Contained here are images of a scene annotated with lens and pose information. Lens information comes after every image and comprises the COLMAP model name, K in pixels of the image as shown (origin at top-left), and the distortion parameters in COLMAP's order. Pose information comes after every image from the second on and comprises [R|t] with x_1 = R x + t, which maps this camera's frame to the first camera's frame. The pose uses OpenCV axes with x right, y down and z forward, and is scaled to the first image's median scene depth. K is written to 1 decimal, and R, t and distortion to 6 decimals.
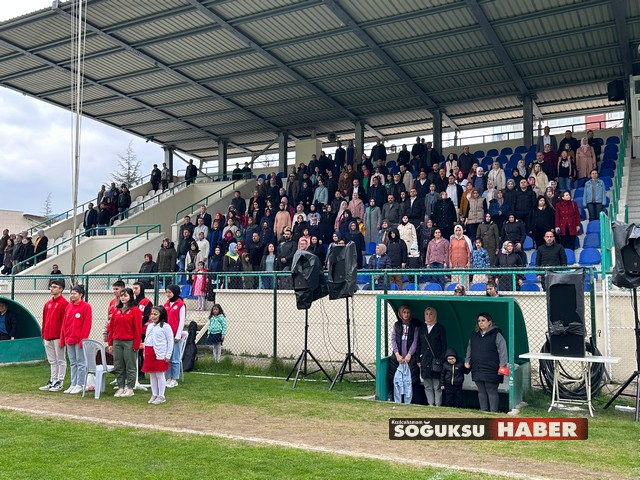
lens RADIAL K [[629.8, 0, 320.0], [0, 629.8, 240.0], [0, 0, 1]] dist [0.004041, 0.002560]
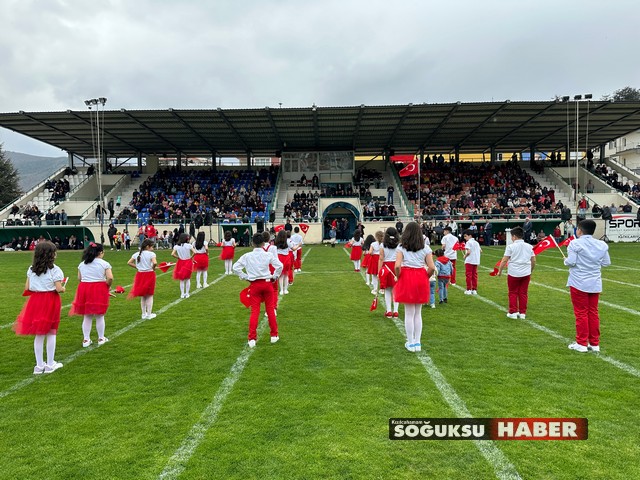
lens RADIAL K [[467.9, 0, 320.0], [0, 467.9, 240.0], [0, 0, 1]] dist [0.101877, -0.145257]
pose [[0.882936, -0.033914, 0.468266, -0.361248], [-0.020626, 0.993623, 0.110854, -0.079335], [-0.469039, -0.107535, 0.876606, -0.959407]]
